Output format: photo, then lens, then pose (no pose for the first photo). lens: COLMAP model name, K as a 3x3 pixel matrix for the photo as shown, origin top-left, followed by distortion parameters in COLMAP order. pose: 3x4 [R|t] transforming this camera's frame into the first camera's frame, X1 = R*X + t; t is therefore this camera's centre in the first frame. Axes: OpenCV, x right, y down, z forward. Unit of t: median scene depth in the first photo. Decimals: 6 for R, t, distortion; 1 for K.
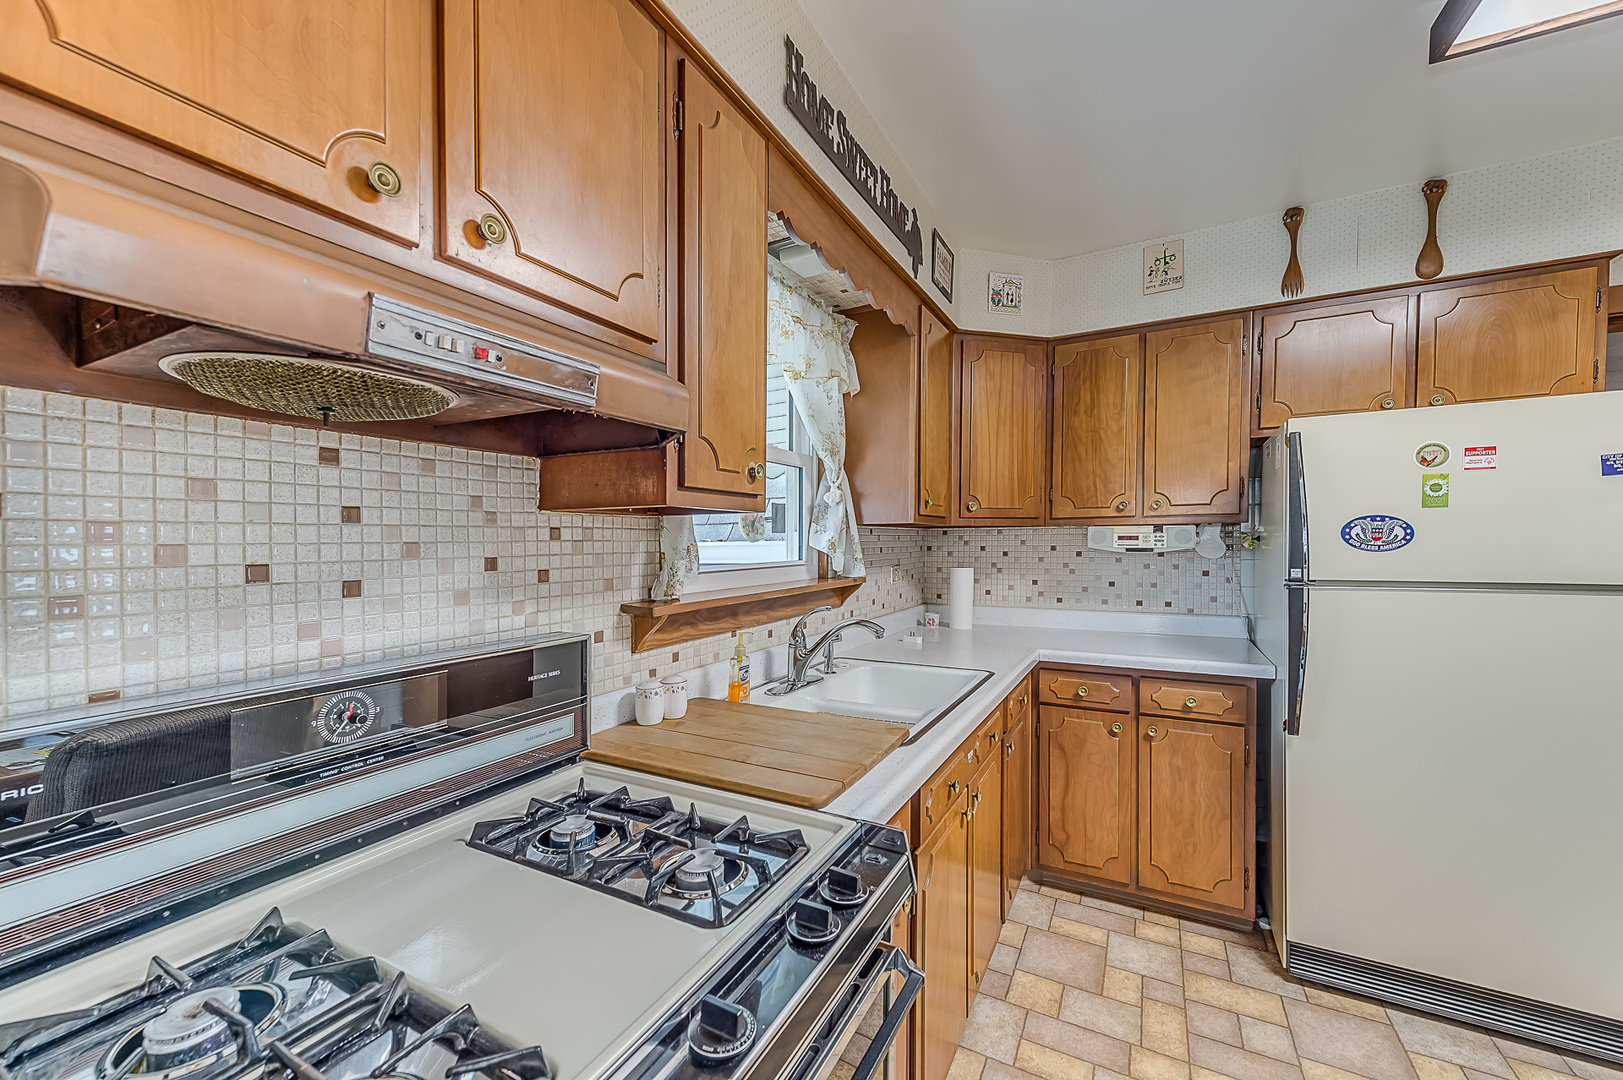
lens RADIAL K [[630.5, 0, 812.7], [0, 630.5, 546.9], [0, 0, 1]] dist [0.029968, -0.000057]
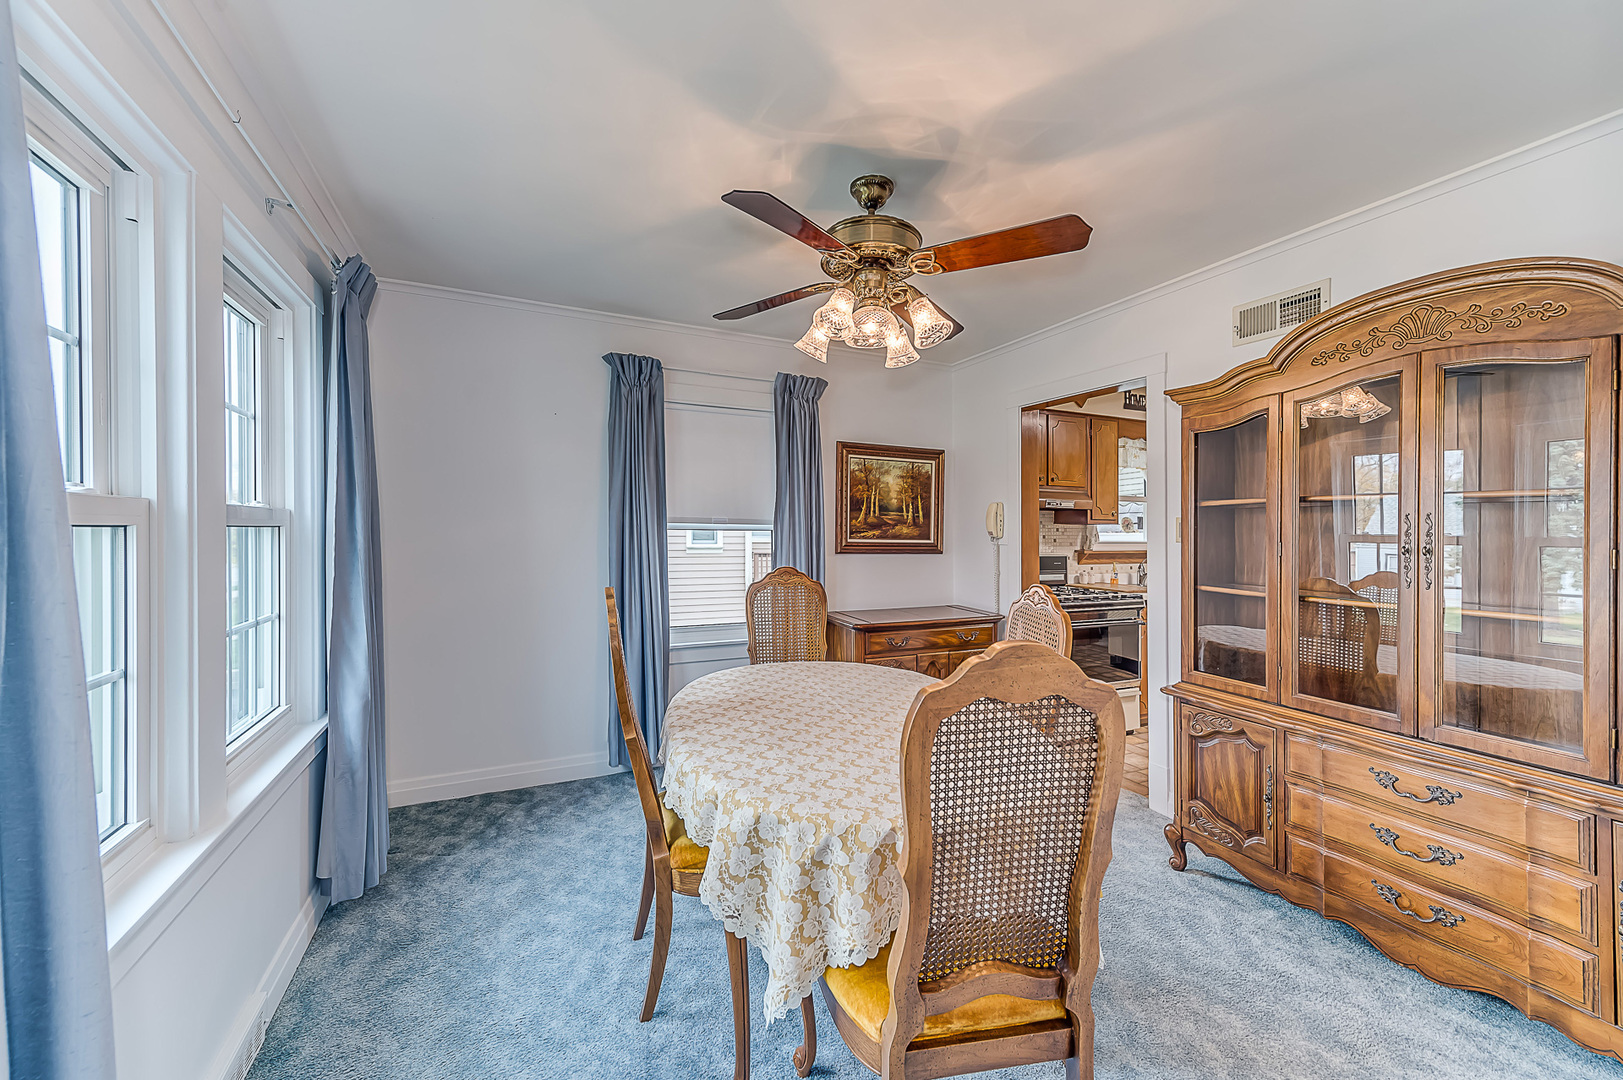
lens RADIAL K [[643.1, 0, 805.7], [0, 643.1, 553.3], [0, 0, 1]] dist [-0.001070, -0.000172]
pose [[0.794217, 0.005170, -0.607612, 0.623020], [-0.000067, 0.999965, 0.008421, 0.070540], [0.607634, -0.006648, 0.794189, -2.513090]]
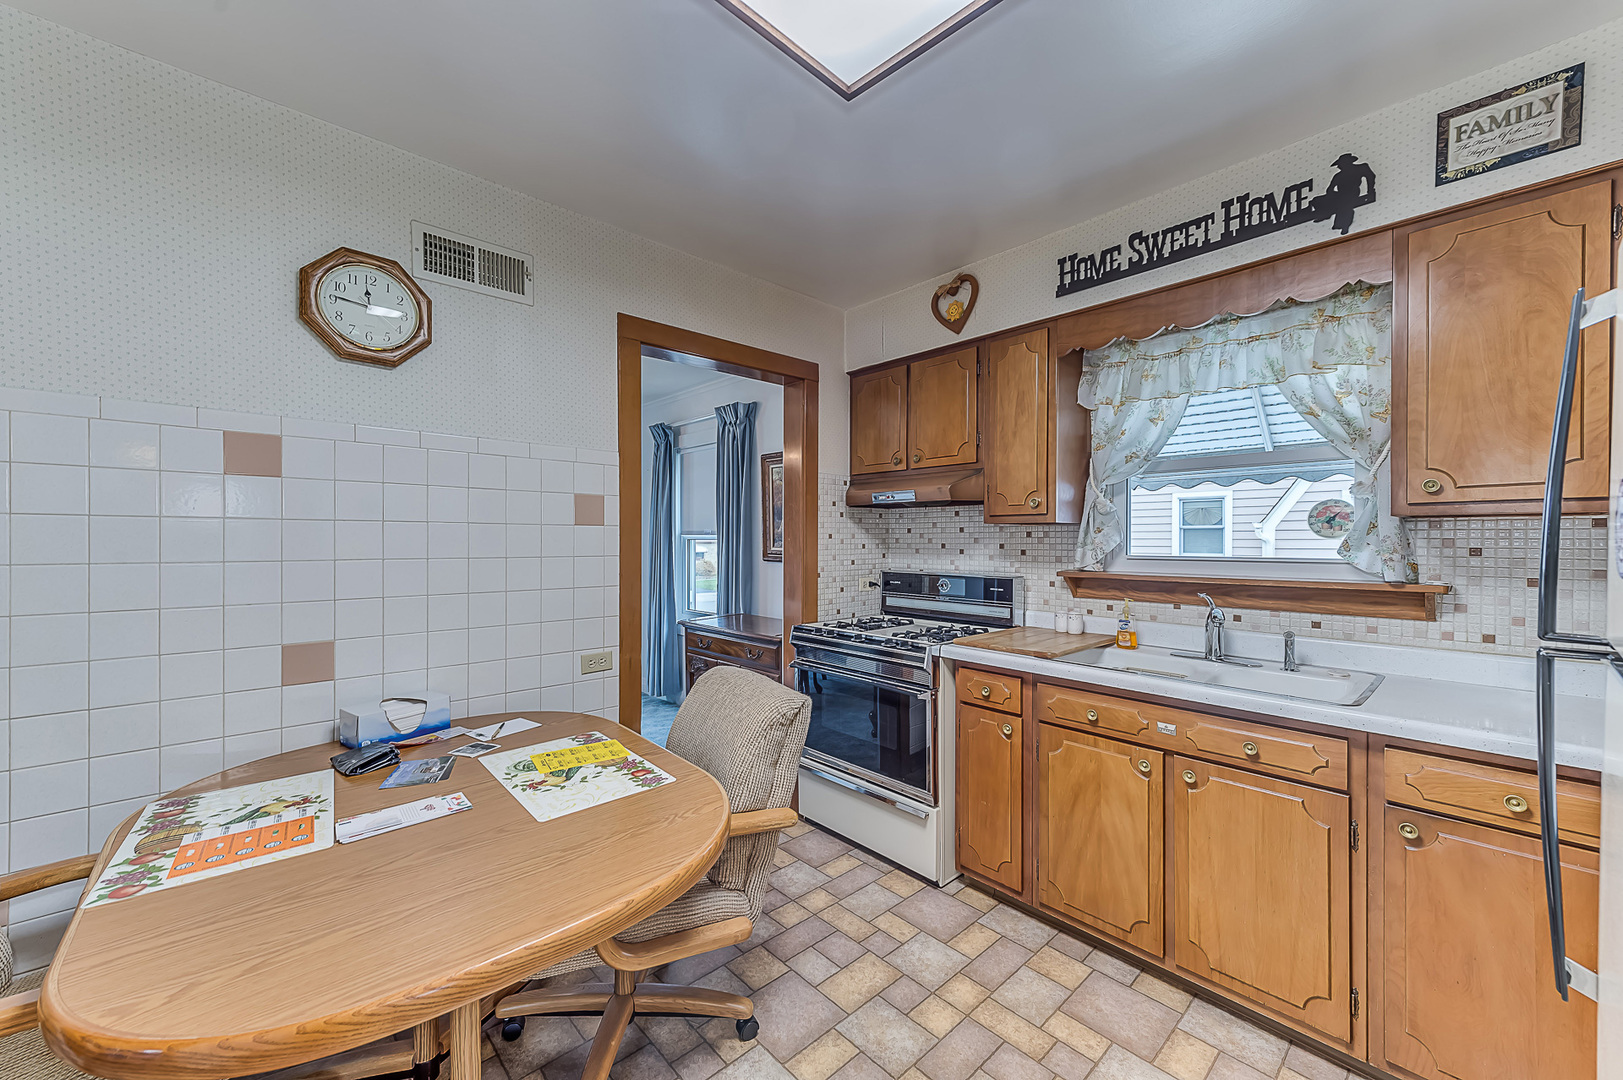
lens RADIAL K [[630.5, 0, 812.7], [0, 630.5, 546.9], [0, 0, 1]] dist [0.029968, -0.000057]
pose [[-0.324971, 0.019461, -0.945524, 1.634856], [-0.005814, 0.999728, 0.022576, -0.018618], [0.945706, 0.012834, -0.324769, 0.809497]]
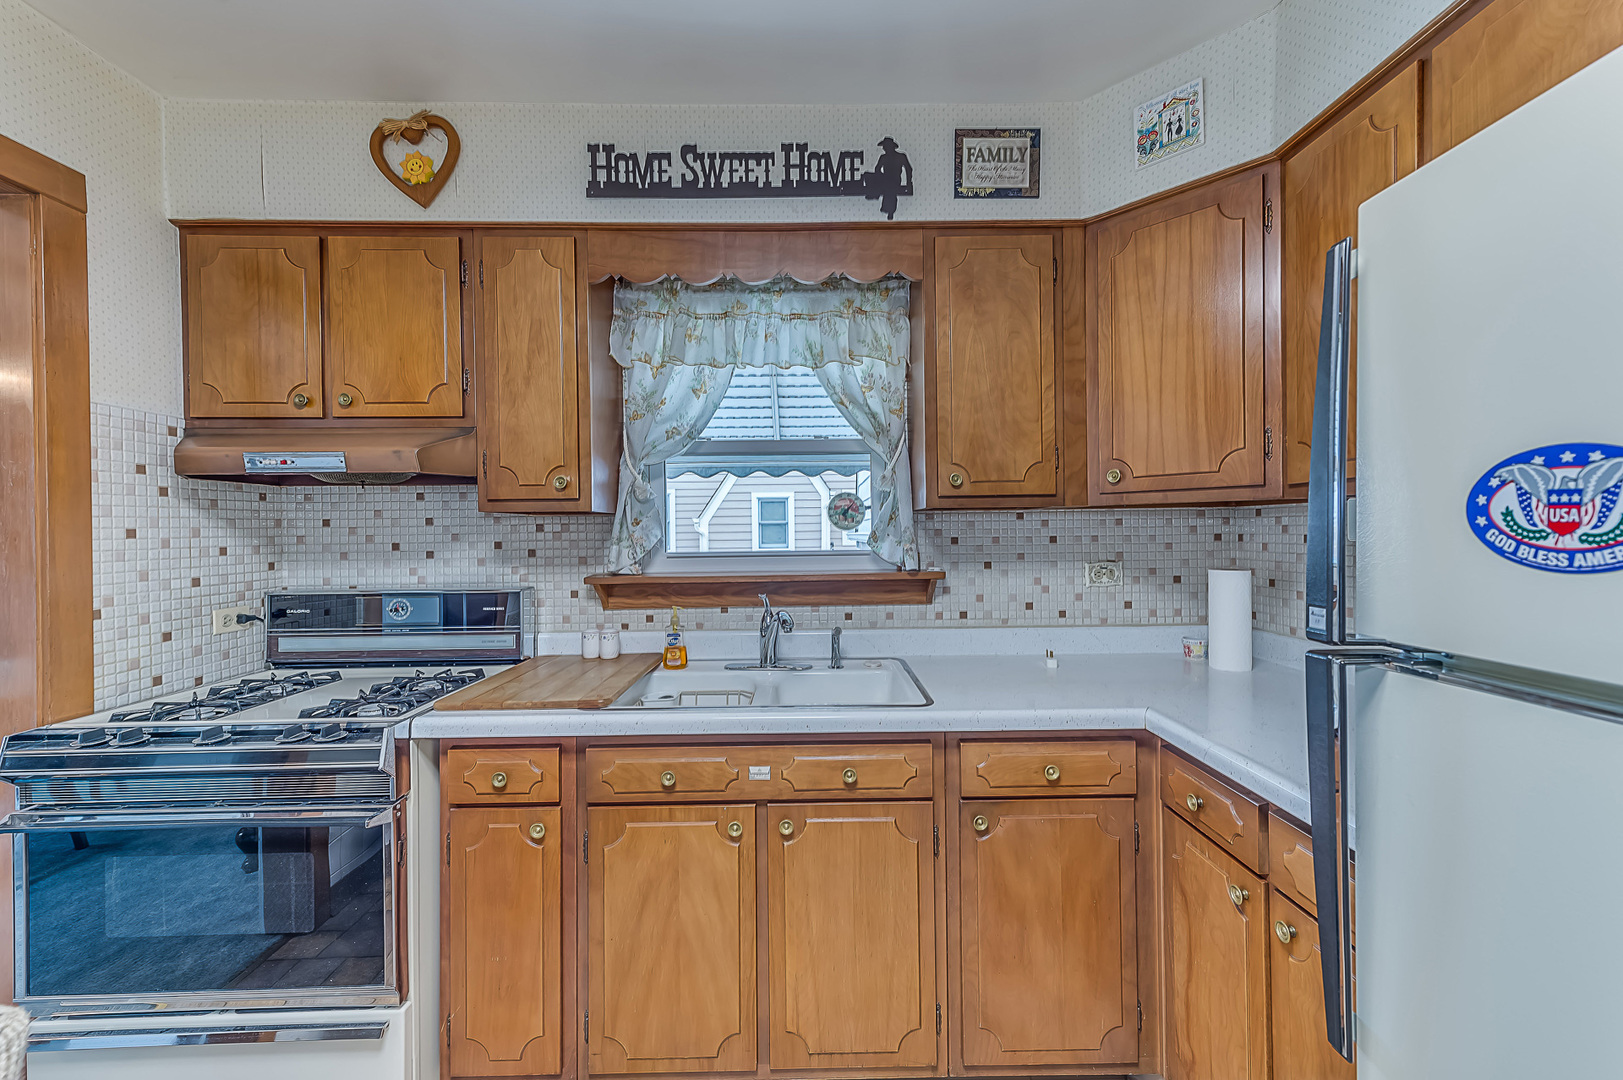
lens RADIAL K [[633.1, 0, 820.0], [0, 633.1, 534.0], [0, 0, 1]] dist [0.013273, -0.000380]
pose [[0.481915, 0.006720, -0.876192, 1.137572], [0.000643, 0.999968, 0.008022, -0.014456], [0.876217, -0.004429, 0.481896, 0.678135]]
